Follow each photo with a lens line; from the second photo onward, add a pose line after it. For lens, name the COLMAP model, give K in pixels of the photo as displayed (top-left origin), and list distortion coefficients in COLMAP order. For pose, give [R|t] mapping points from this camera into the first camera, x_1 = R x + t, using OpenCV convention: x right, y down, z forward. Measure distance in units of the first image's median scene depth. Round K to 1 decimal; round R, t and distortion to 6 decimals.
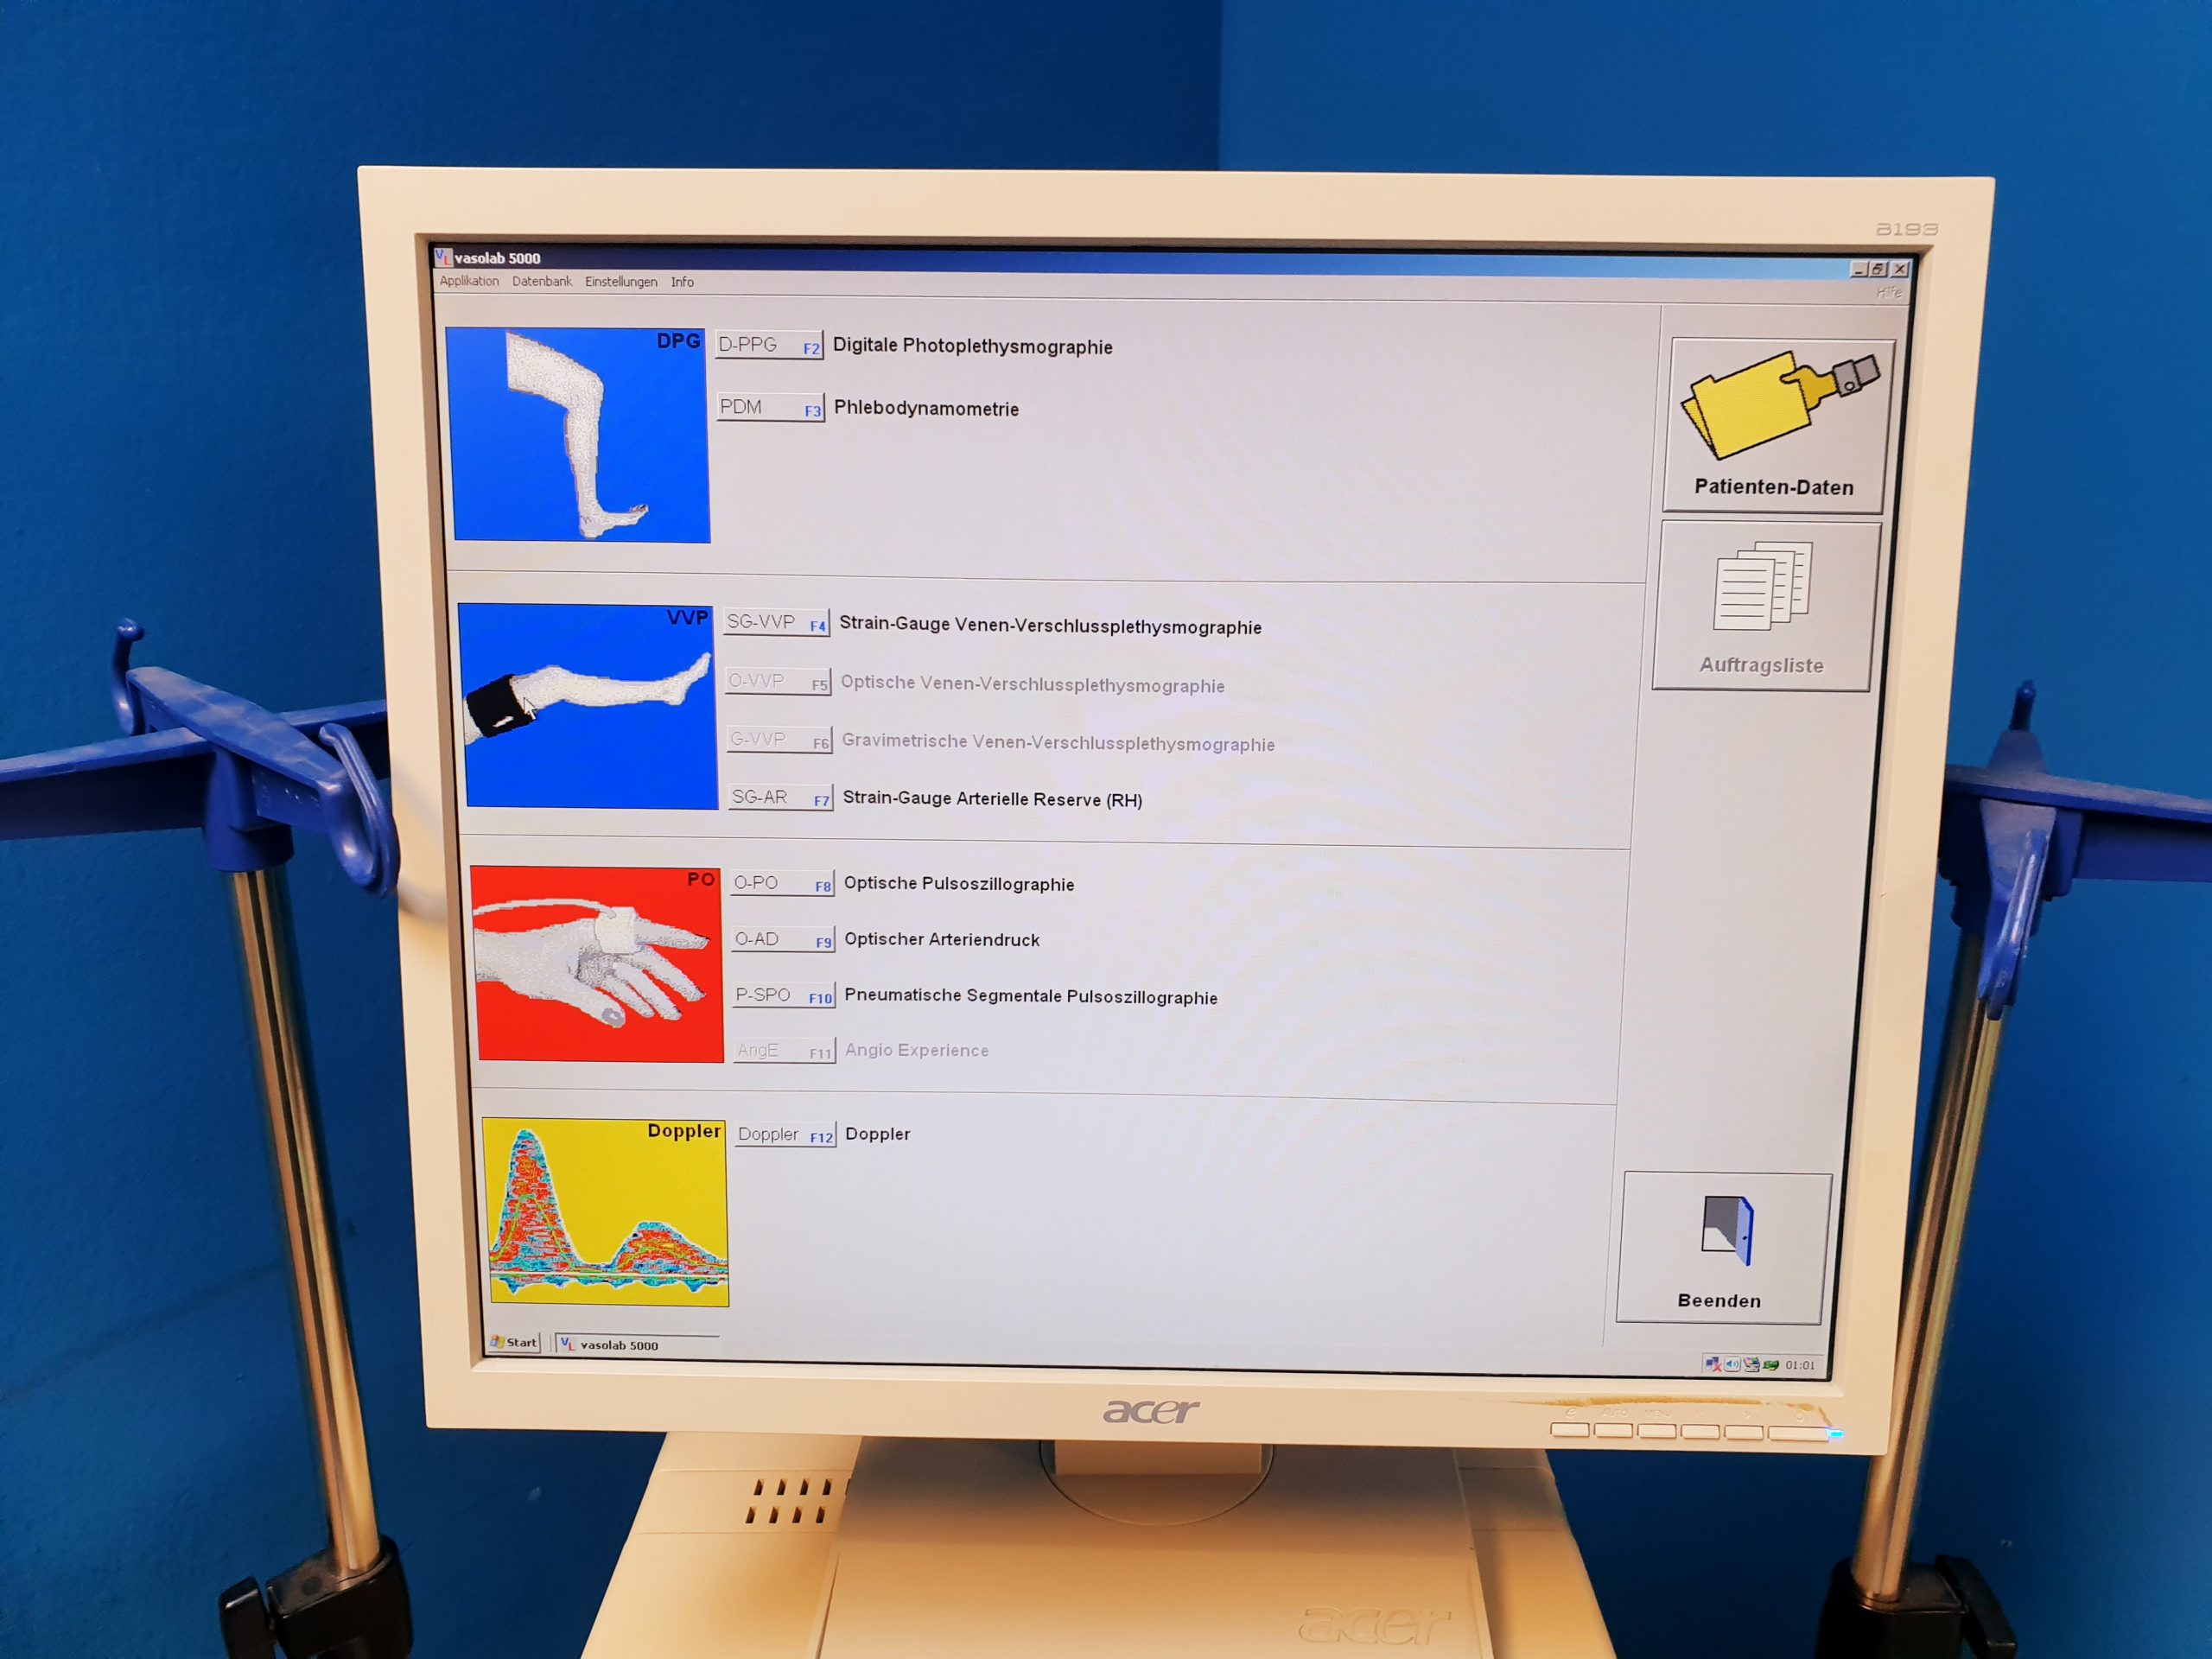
lens RADIAL K [[1698.5, 0, 1106.0], [0, 1698.5, 829.5], [0, 0, 1]] dist [-0.051106, -0.001001]
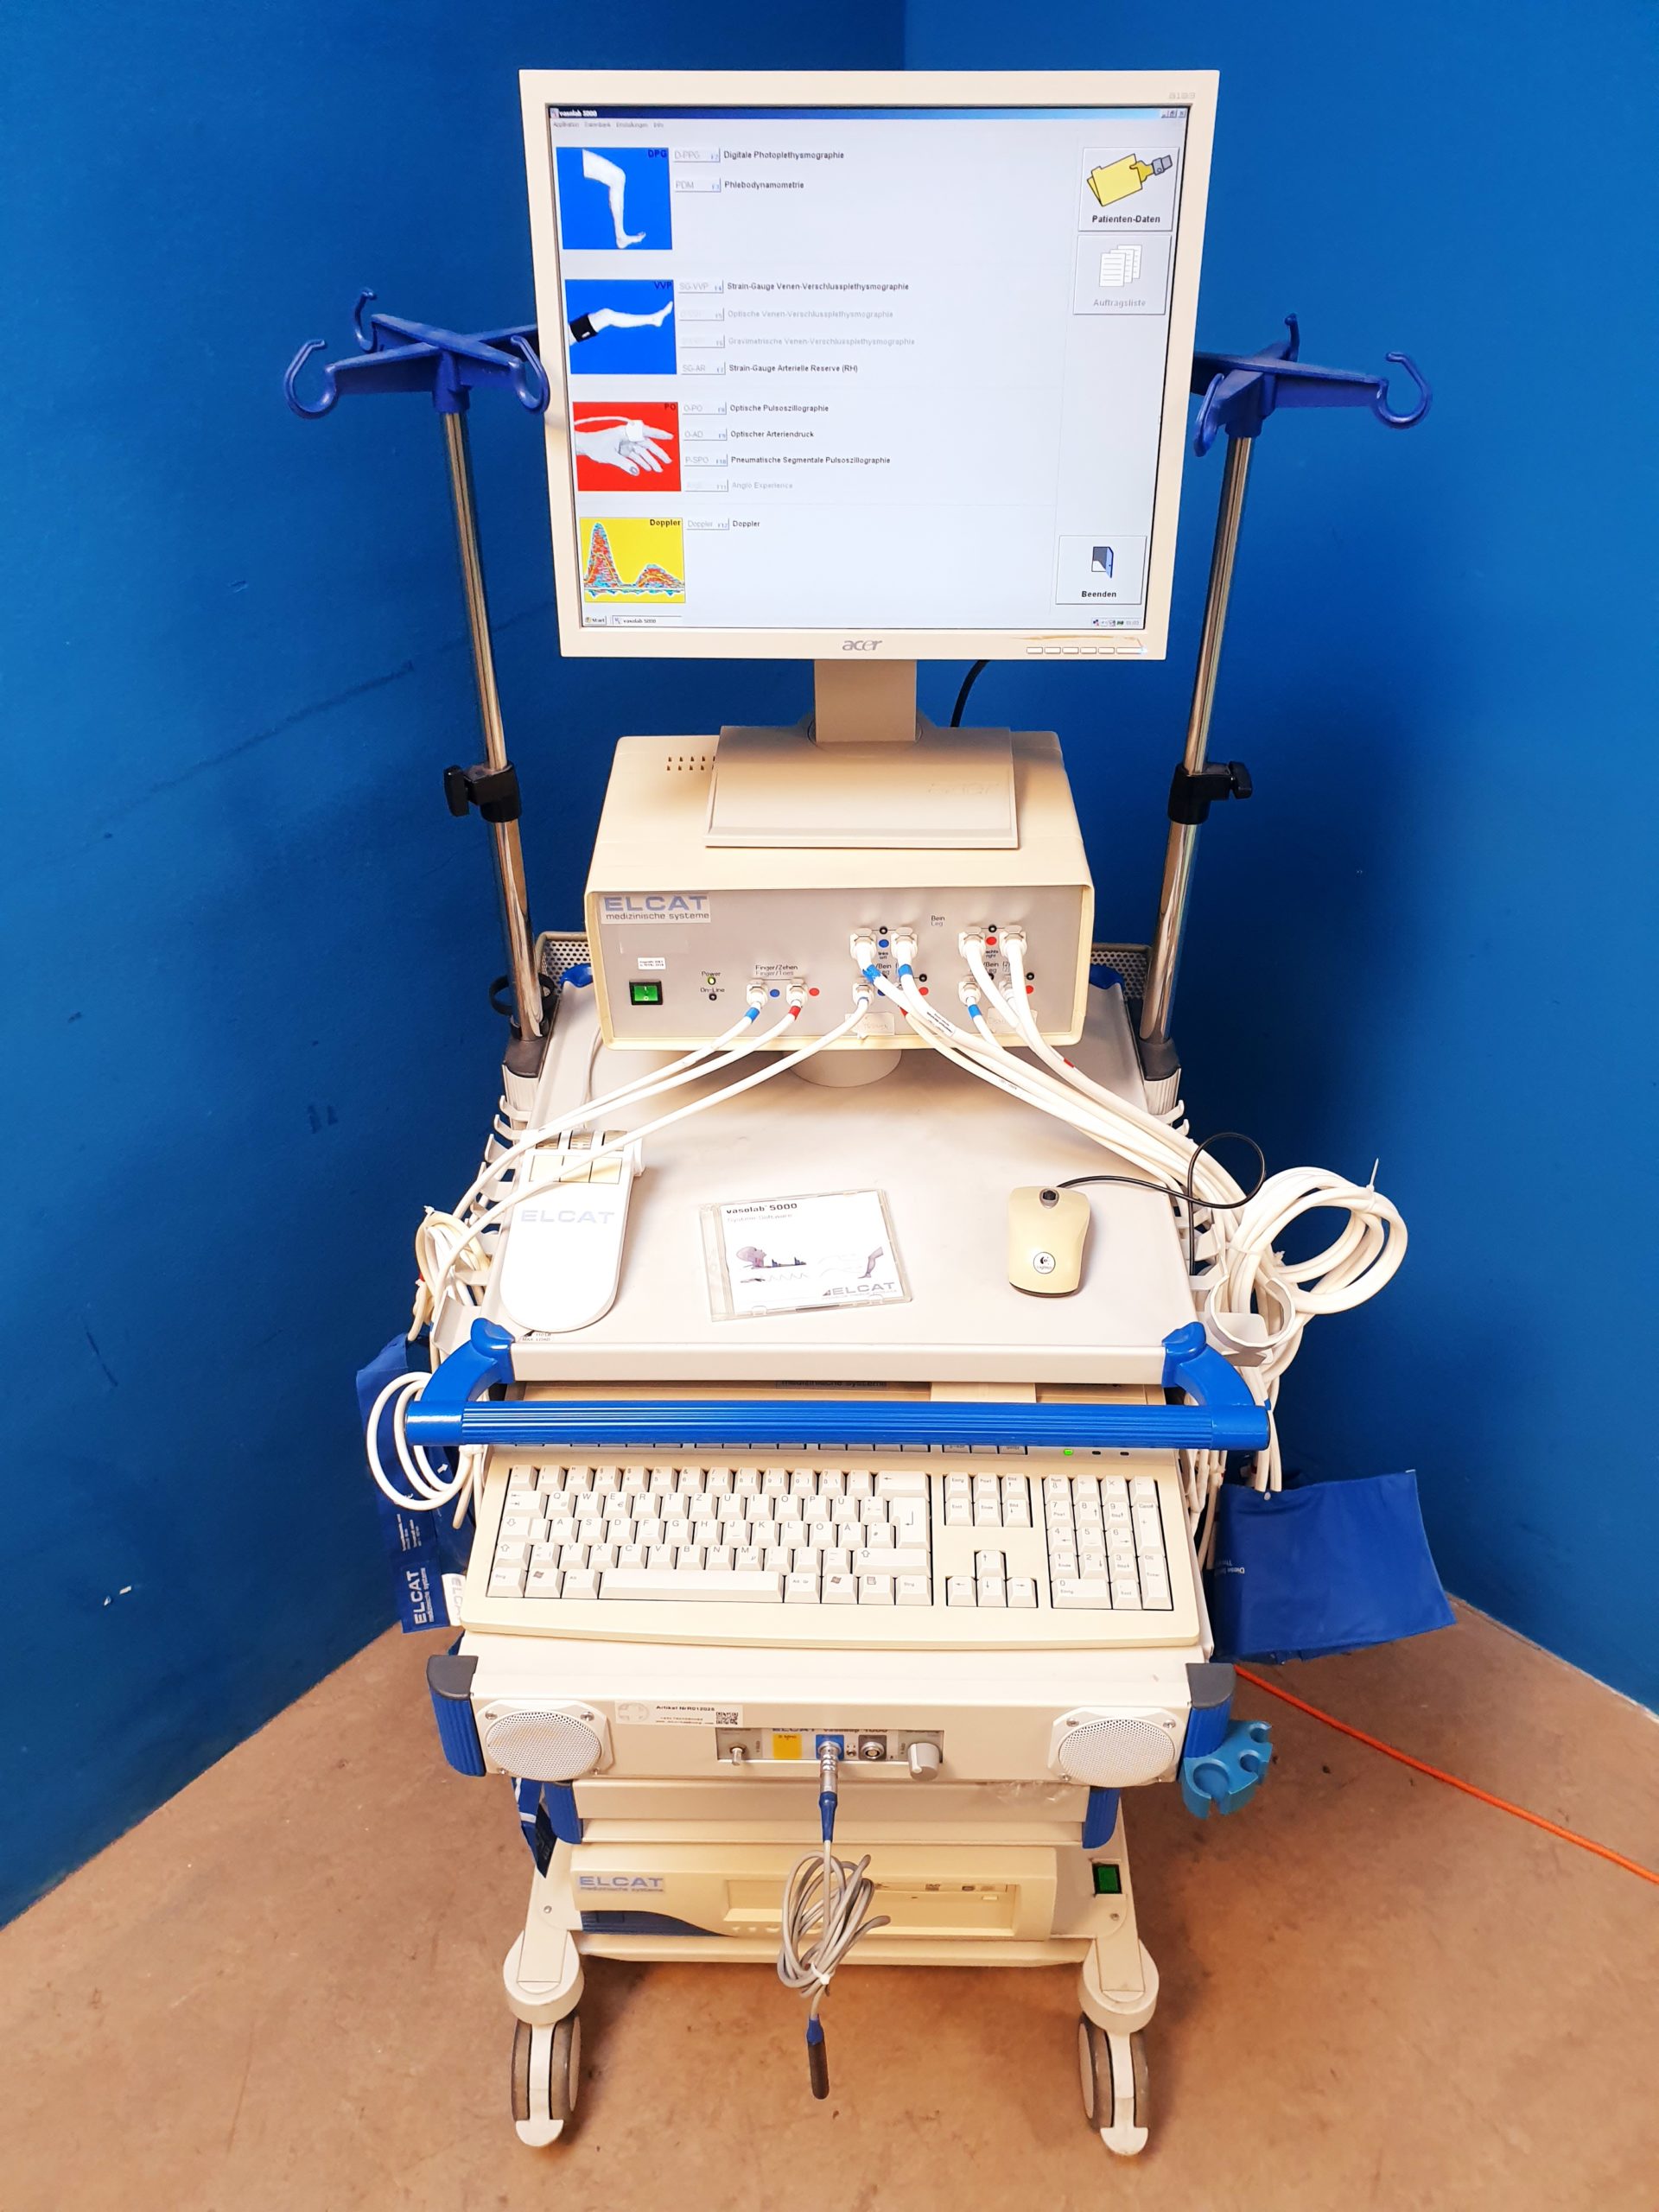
lens RADIAL K [[1712.4, 0, 839.9], [0, 1712.4, 1117.7], [0, 0, 1]] dist [-0.036284, 0.061959]
pose [[0.999815, -0.014657, 0.012470, -0.047855], [0.009961, 0.948614, 0.316280, 0.223271], [-0.016465, -0.316097, 0.948584, -1.598373]]
